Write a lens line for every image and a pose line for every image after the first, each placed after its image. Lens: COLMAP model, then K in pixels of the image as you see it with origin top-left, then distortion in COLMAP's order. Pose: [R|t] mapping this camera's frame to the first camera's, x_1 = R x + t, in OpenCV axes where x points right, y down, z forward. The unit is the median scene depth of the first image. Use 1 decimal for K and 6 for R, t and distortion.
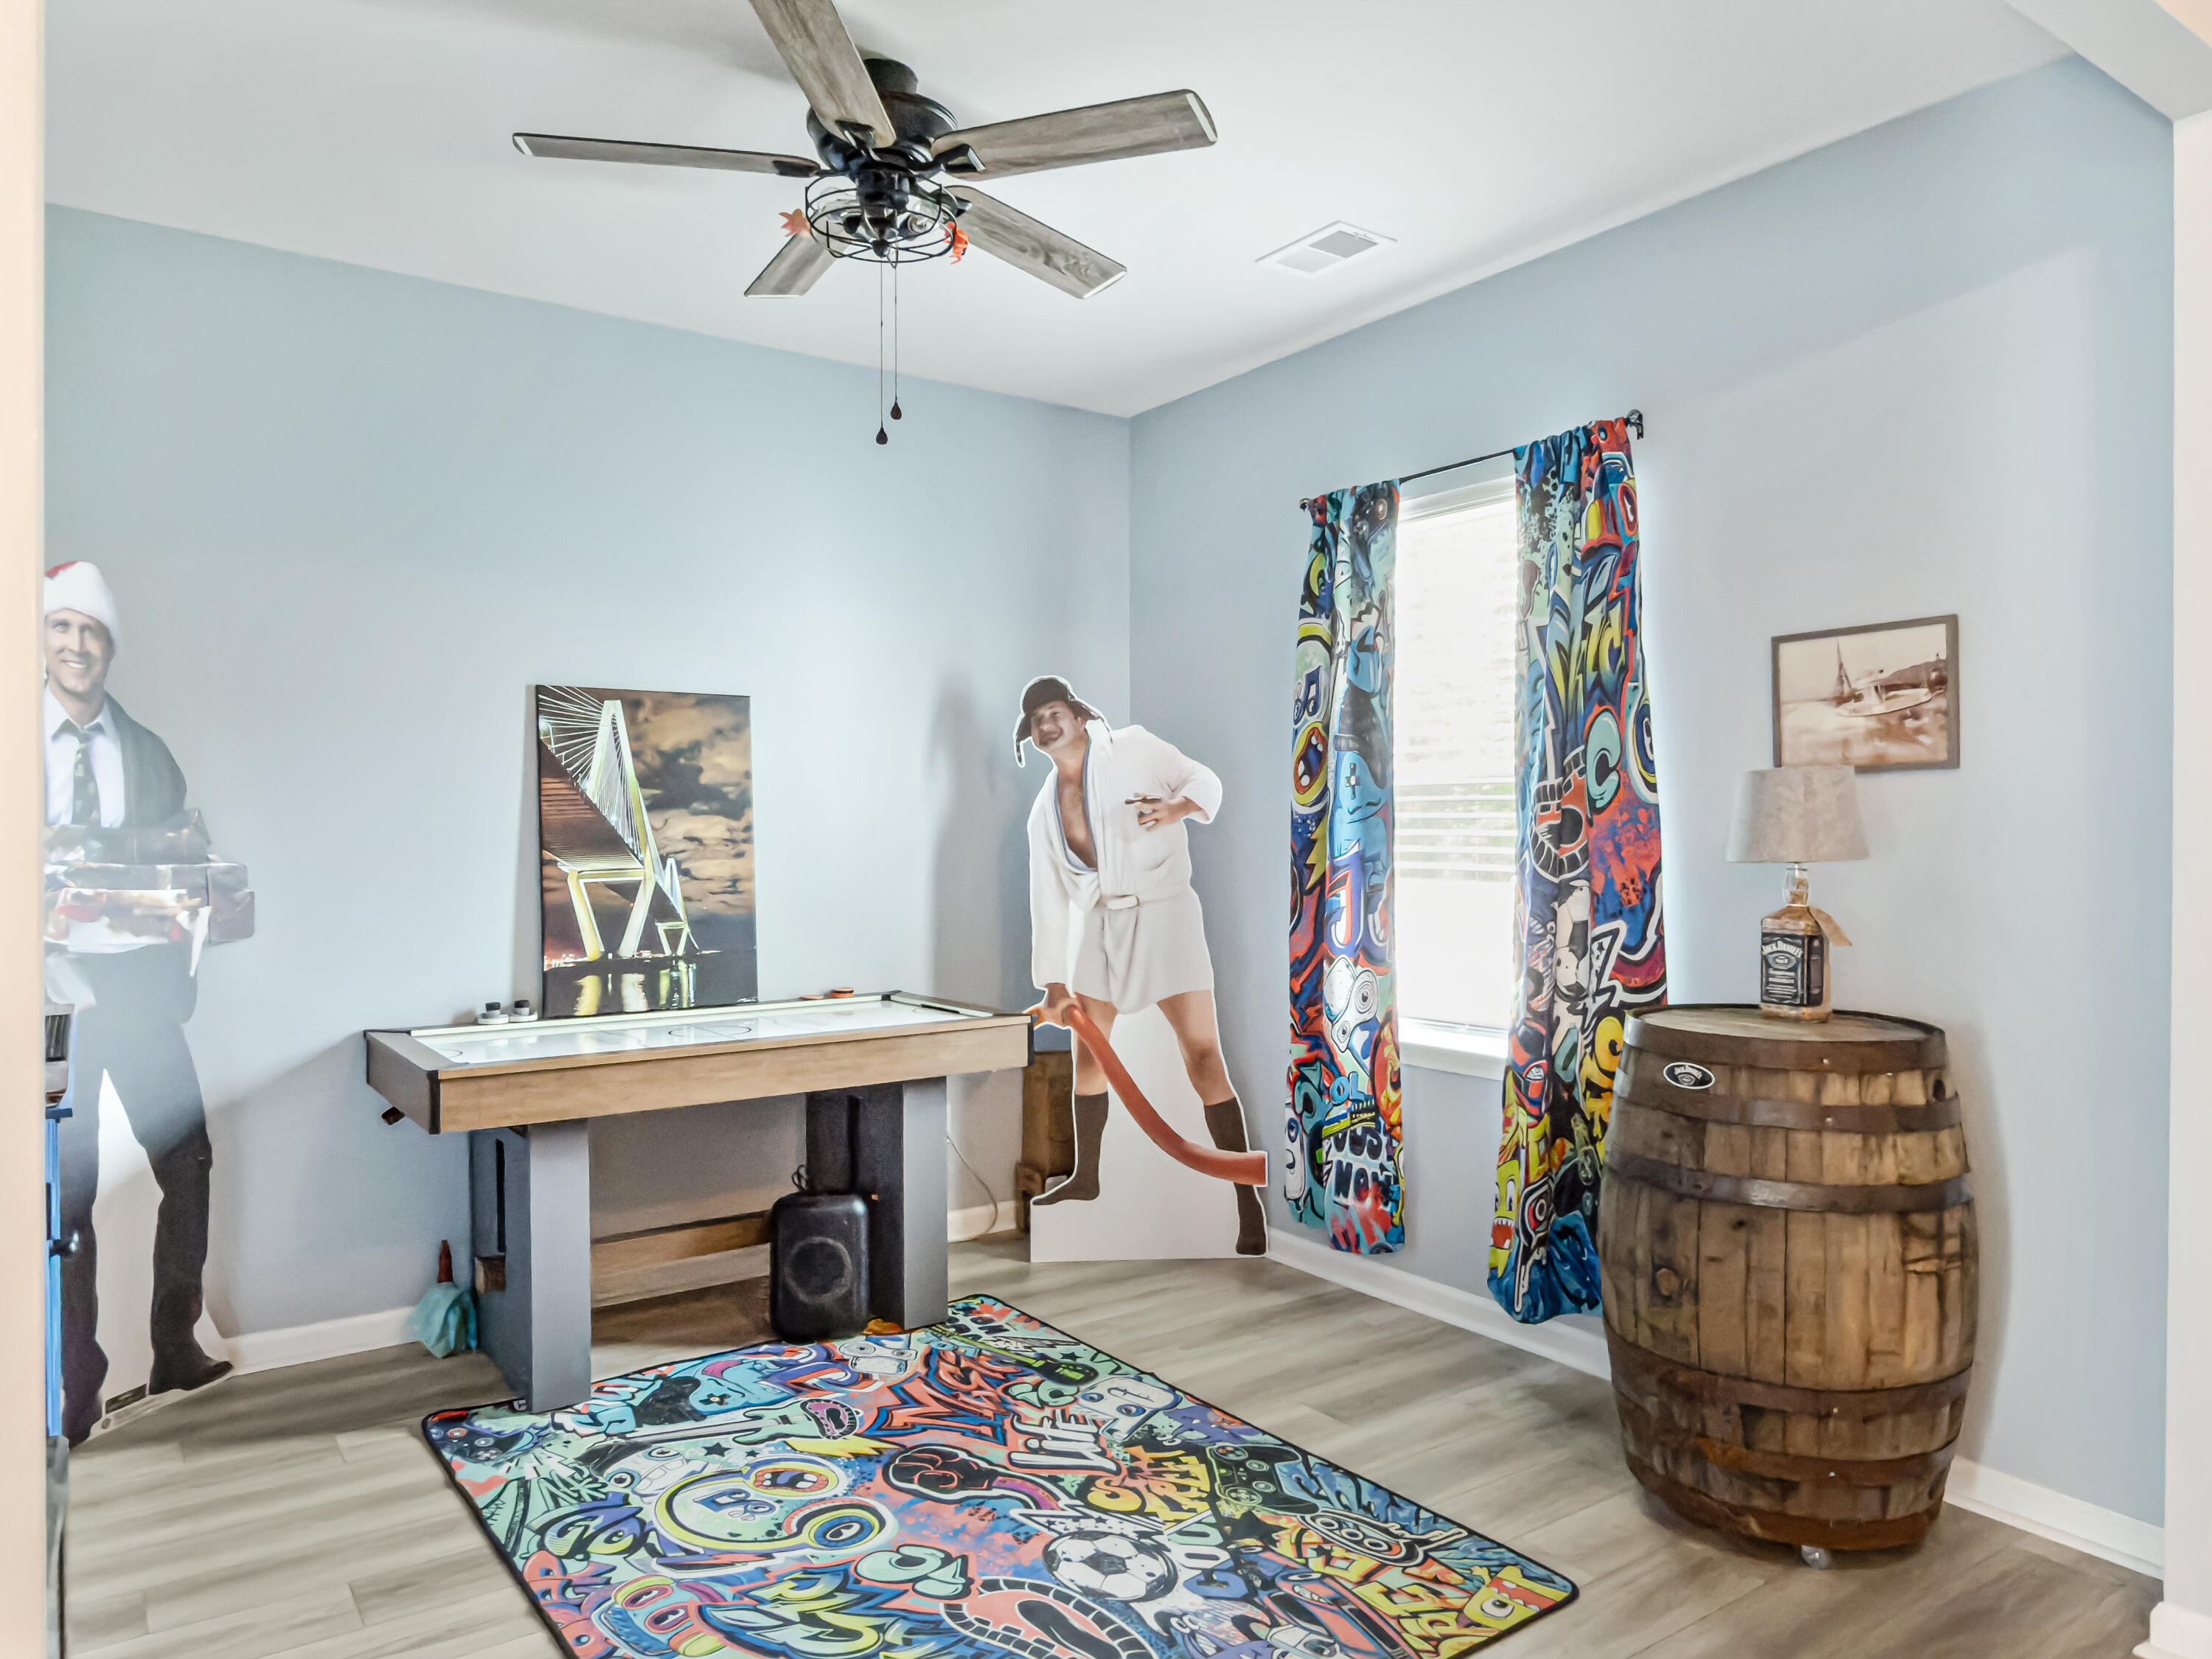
lens RADIAL K [[1466.5, 0, 1106.0], [0, 1466.5, 829.5], [0, 0, 1]] dist [-0.000171, -0.001640]
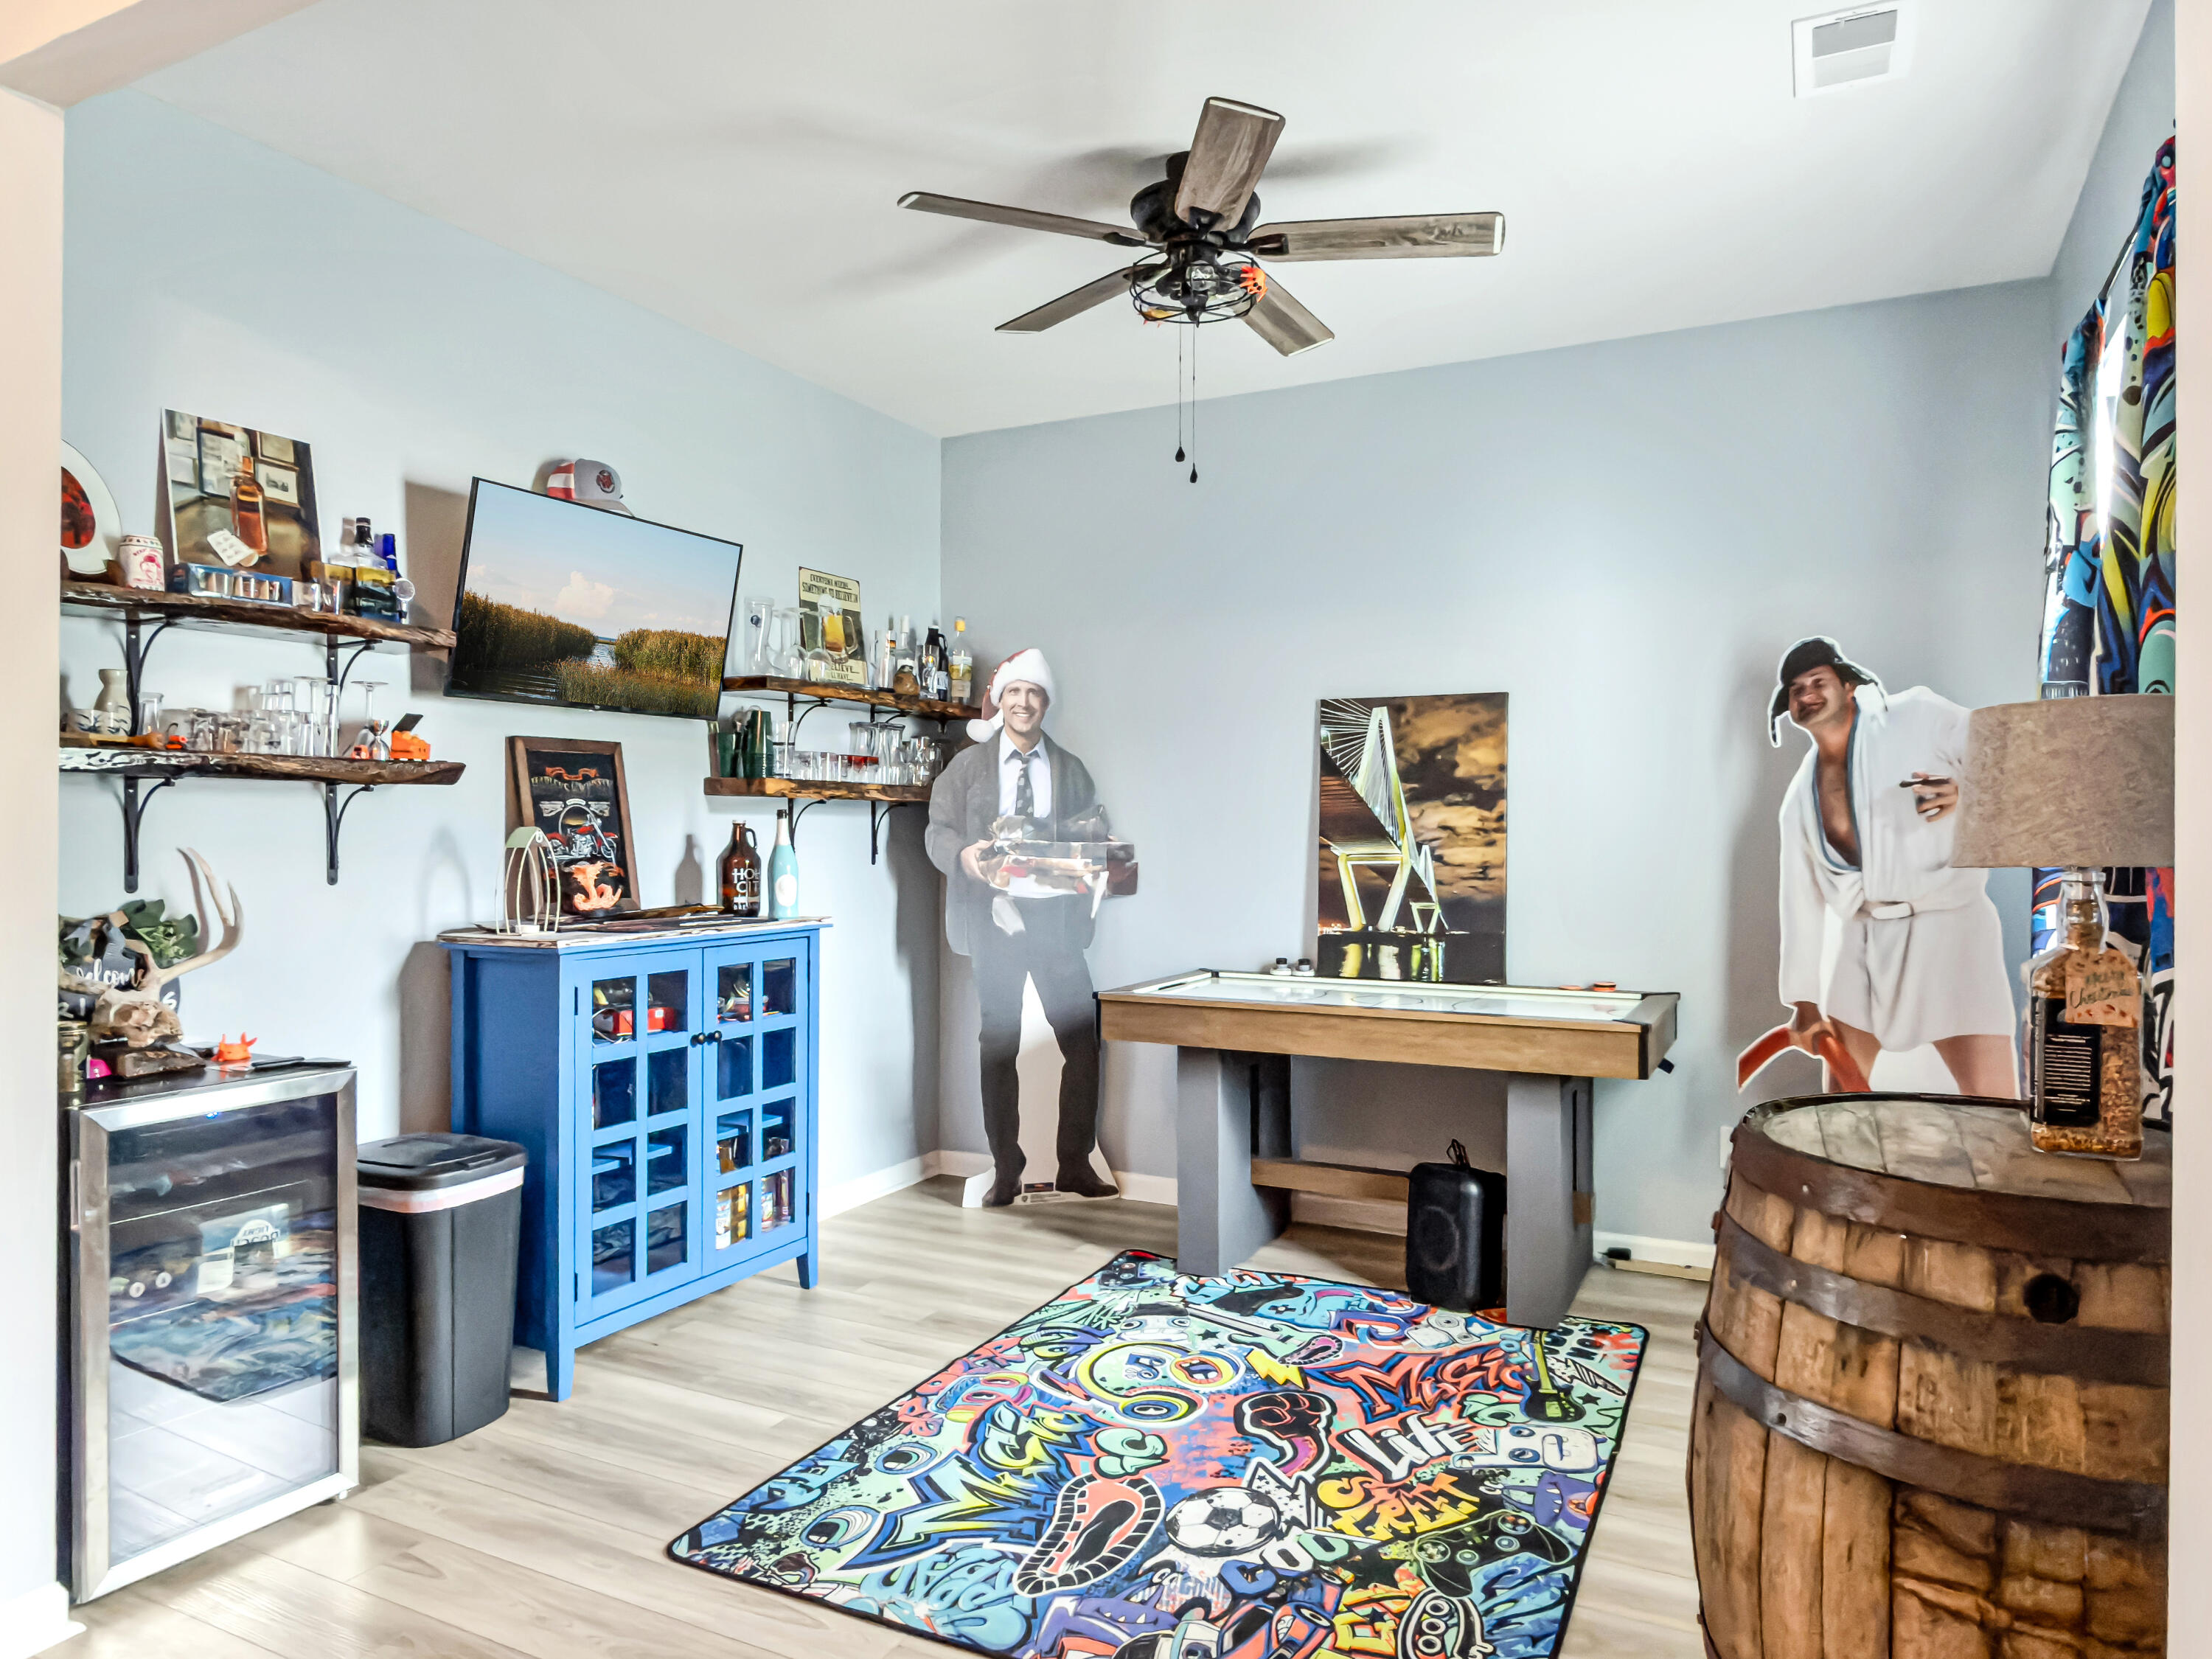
lens RADIAL K [[1424.6, 0, 1103.4], [0, 1424.6, 810.1], [0, 0, 1]] dist [0.001099, -0.001129]
pose [[0.462066, -0.006972, -0.886818, 0.642019], [-0.002467, 0.999955, -0.009147, 0.004153], [0.886842, 0.006414, 0.462028, 0.335665]]
